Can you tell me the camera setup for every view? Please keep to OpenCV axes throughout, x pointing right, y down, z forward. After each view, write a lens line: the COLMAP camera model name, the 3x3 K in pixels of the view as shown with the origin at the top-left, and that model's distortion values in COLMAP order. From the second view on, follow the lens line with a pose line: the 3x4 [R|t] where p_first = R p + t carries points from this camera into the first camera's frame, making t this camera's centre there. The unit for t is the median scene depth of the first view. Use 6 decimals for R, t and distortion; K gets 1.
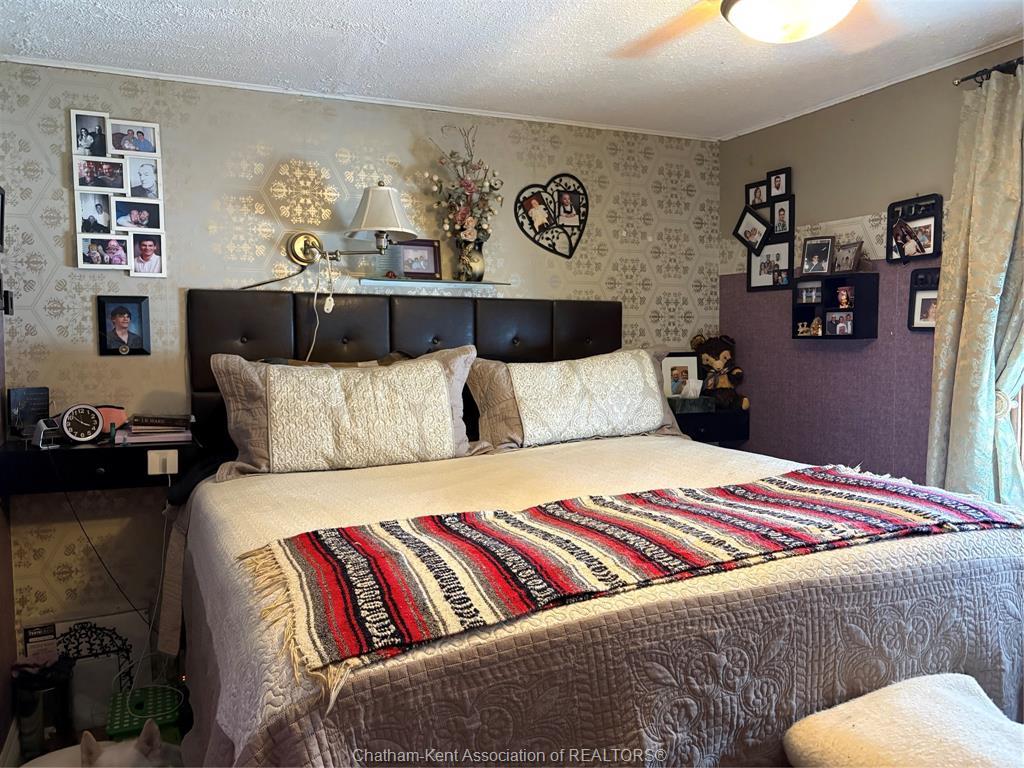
lens RADIAL K [[746.6, 0, 512.0], [0, 746.6, 384.0], [0, 0, 1]] dist [0.056474, -0.063474]
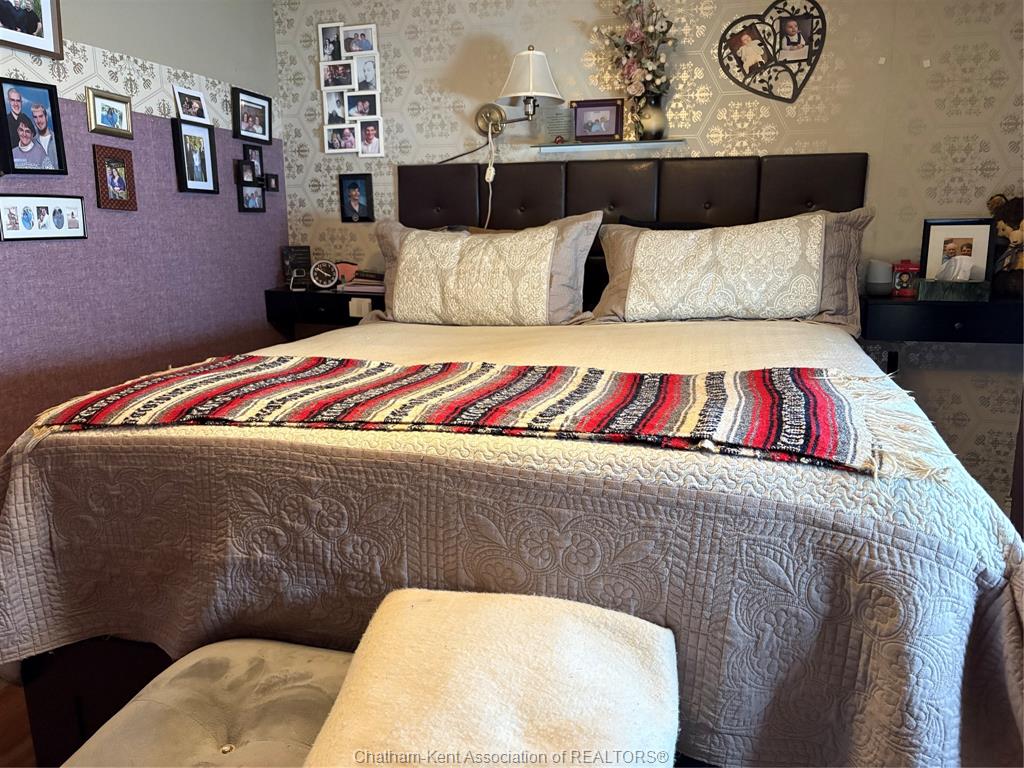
lens RADIAL K [[775.2, 0, 512.6], [0, 775.2, 356.2], [0, 0, 1]] dist [0.033621, -0.053073]
pose [[0.755545, 0.110110, -0.645776, 0.552901], [-0.029862, 0.990537, 0.133956, 0.002327], [0.654415, -0.081925, 0.751684, 0.179586]]
